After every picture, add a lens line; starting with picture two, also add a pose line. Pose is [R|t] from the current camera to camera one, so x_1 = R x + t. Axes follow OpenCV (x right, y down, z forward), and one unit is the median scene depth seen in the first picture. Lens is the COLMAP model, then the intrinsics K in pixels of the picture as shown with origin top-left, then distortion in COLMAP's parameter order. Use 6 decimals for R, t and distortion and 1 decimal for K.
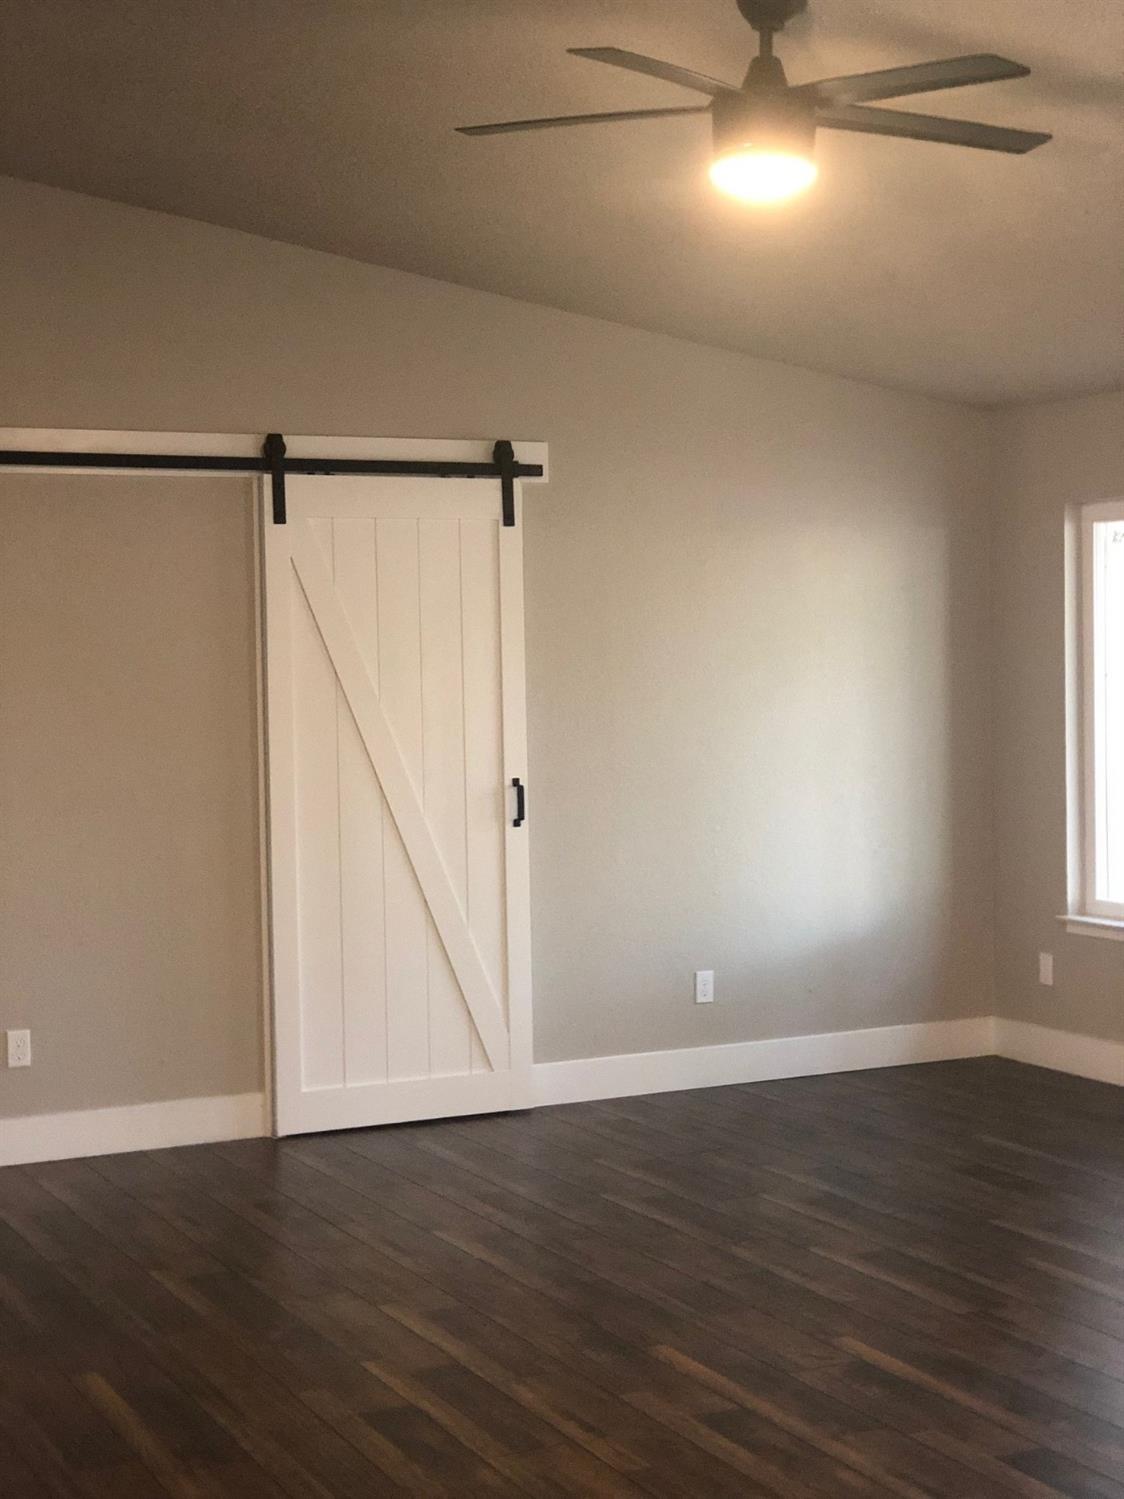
lens RADIAL K [[2293.5, 0, 562.0], [0, 2293.5, 749.5], [0, 0, 1]] dist [0.000986, 0.014914]
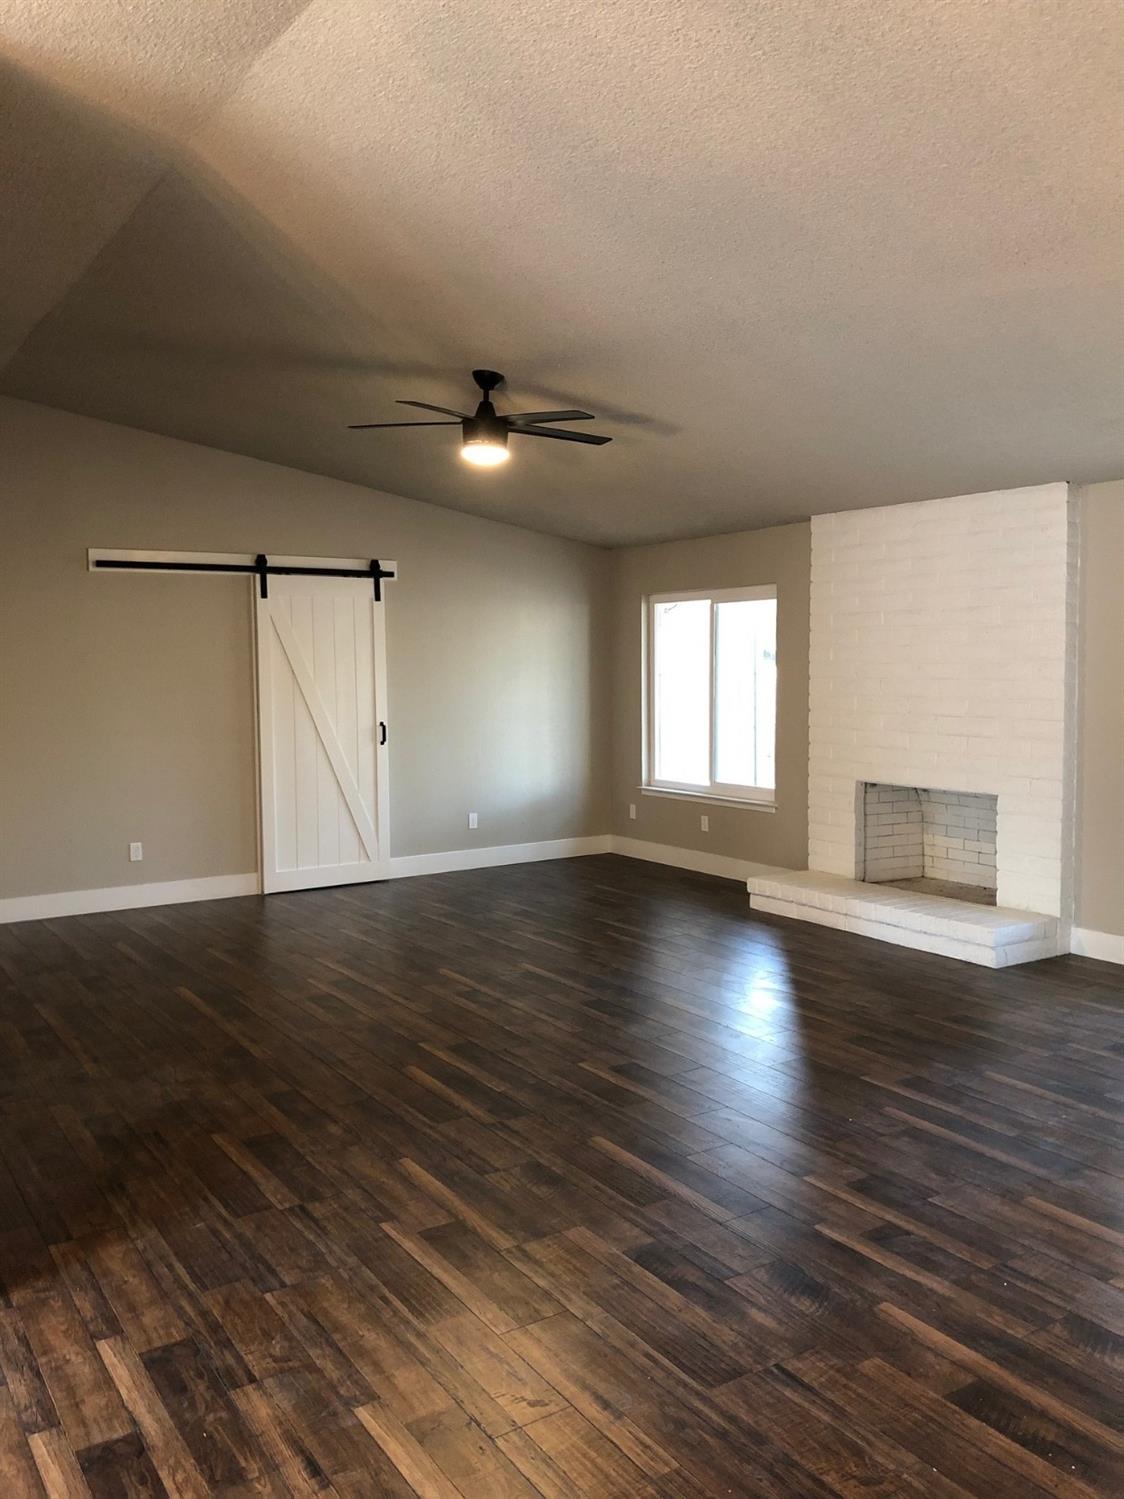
lens RADIAL K [[1223.0, 0, 588.9], [0, 1223.0, 749.5], [0, 0, 1]] dist [0.002463, 0.009894]
pose [[0.990309, -0.000089, 0.138879, 0.017360], [-0.004001, 0.999566, 0.029171, 0.006727], [-0.138821, -0.029444, 0.989880, -0.185346]]
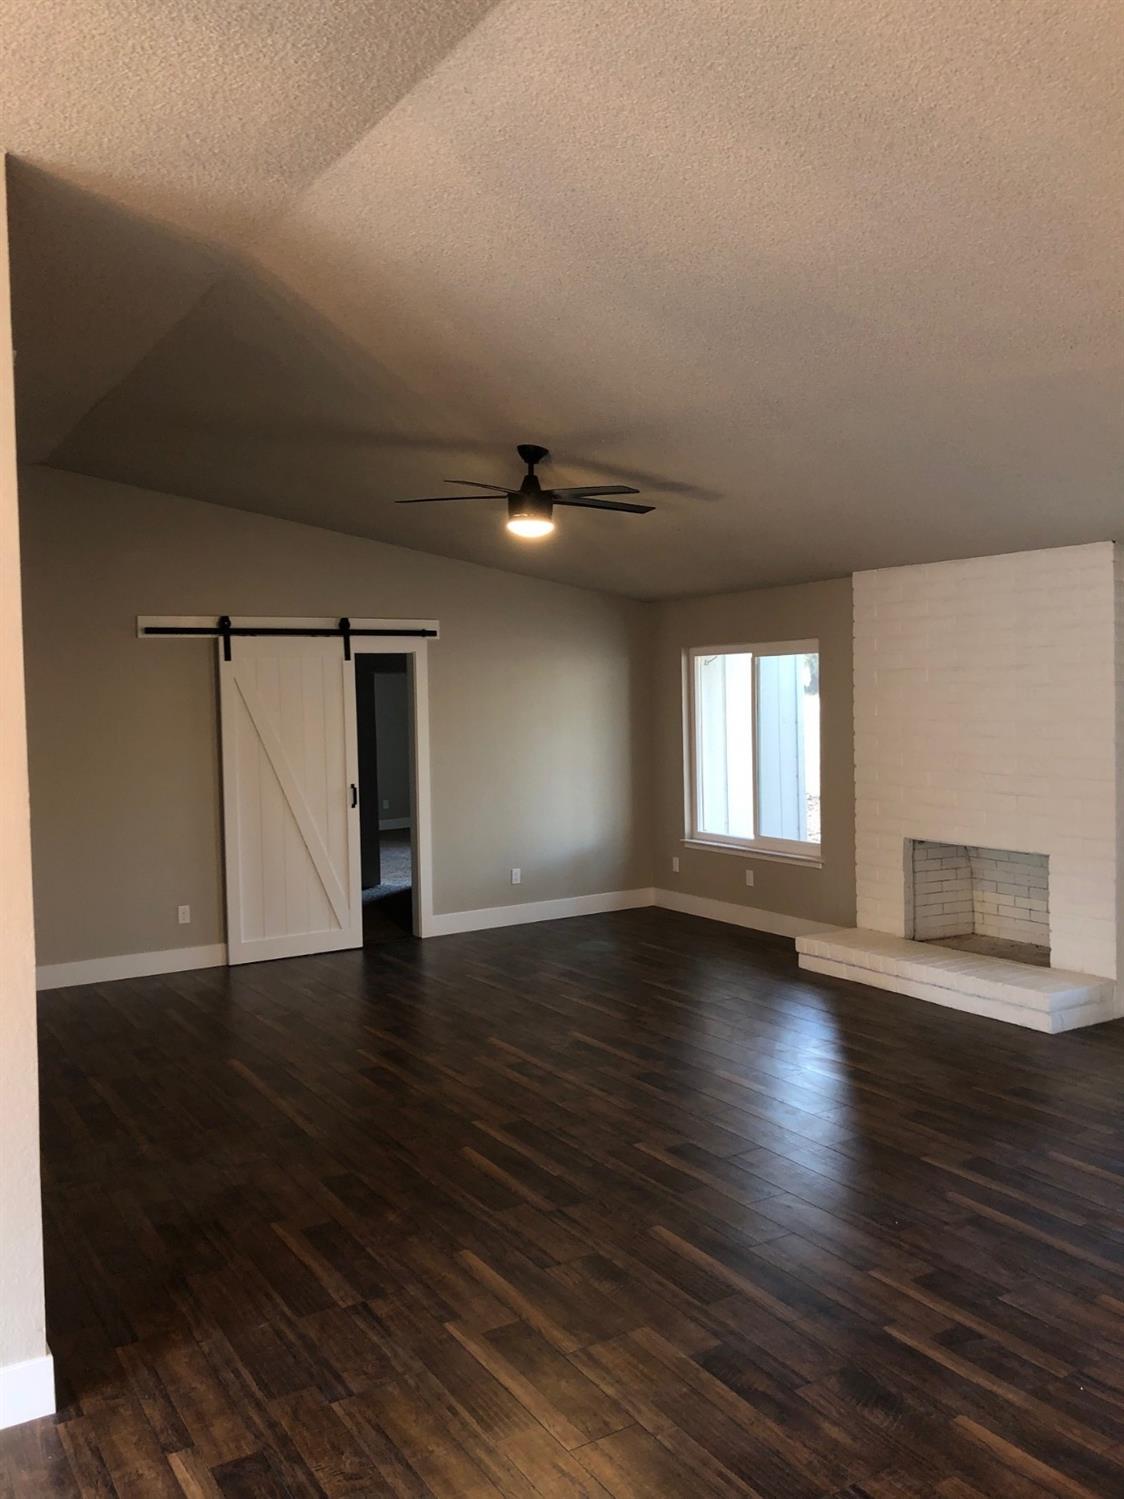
lens RADIAL K [[1226.5, 0, 588.2], [0, 1226.5, 739.9], [0, 0, 1]] dist [0.001629, -0.002610]
pose [[0.993739, -0.007782, 0.111458, 0.005270], [0.008349, 0.999954, -0.004617, -0.023689], [-0.111417, 0.005519, 0.993758, -0.187707]]
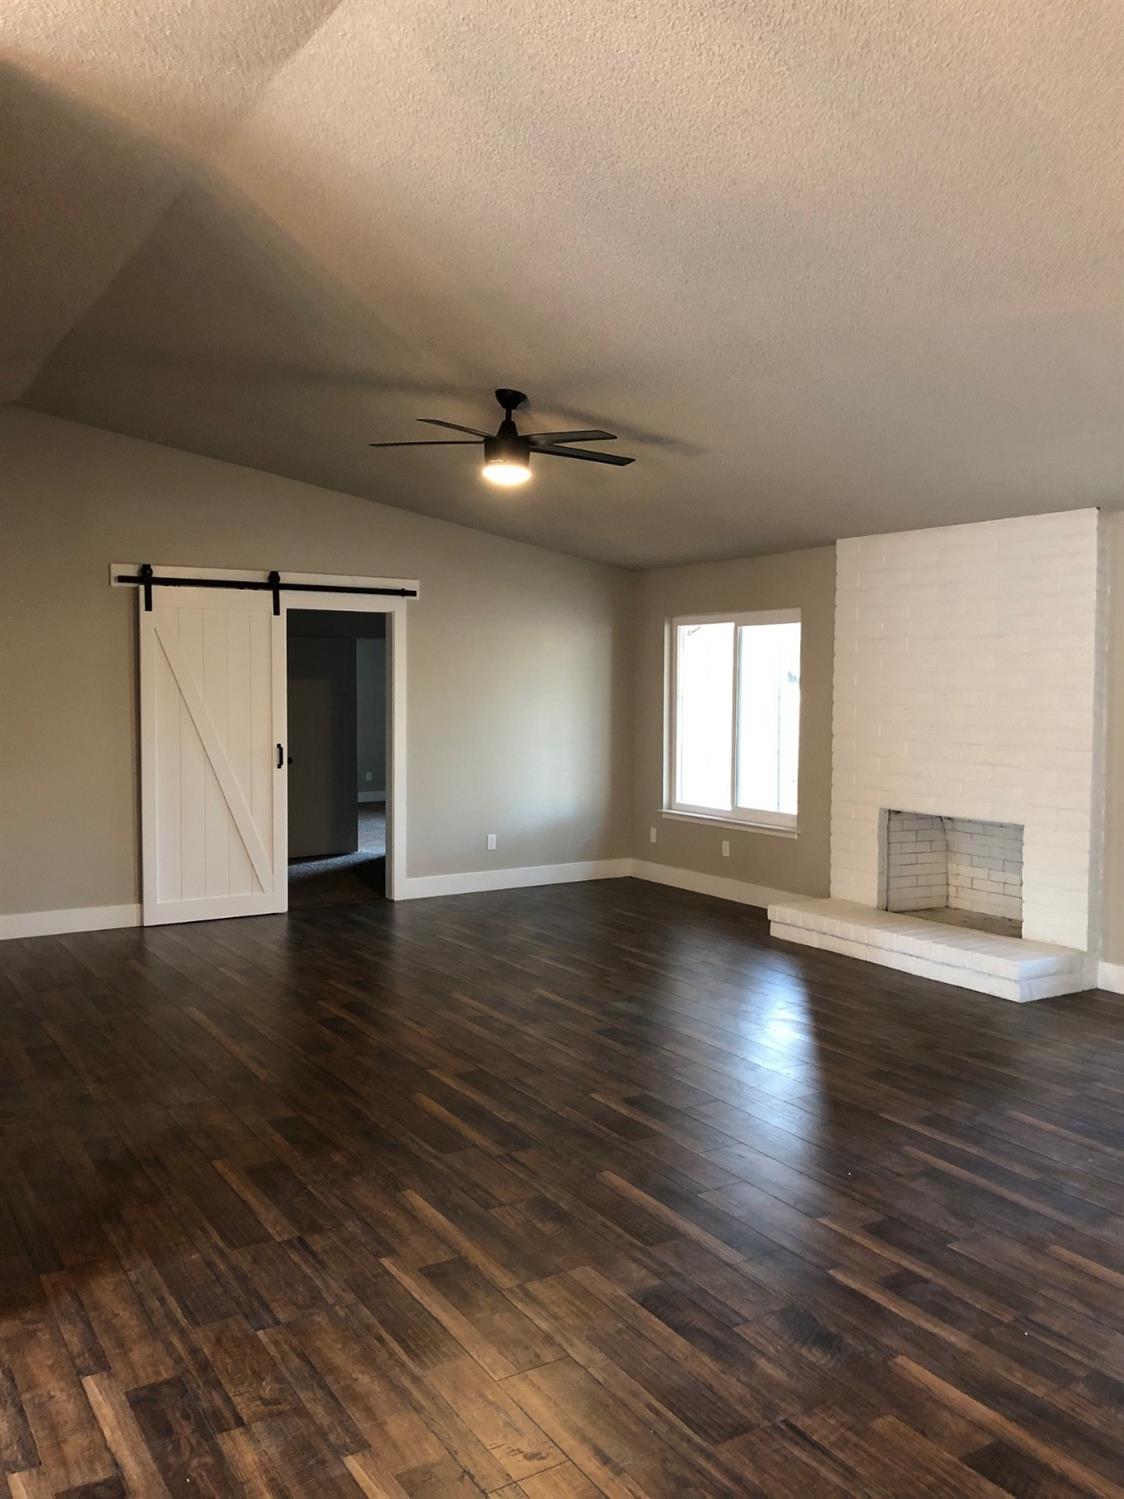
lens RADIAL K [[1223.8, 0, 593.7], [0, 1223.8, 745.9], [0, 0, 1]] dist [0.005919, 0.003387]
pose [[0.992357, 0.017095, 0.122211, 0.024689], [-0.018349, 0.999790, 0.009143, 0.005502], [-0.122029, -0.011315, 0.992462, -0.173367]]
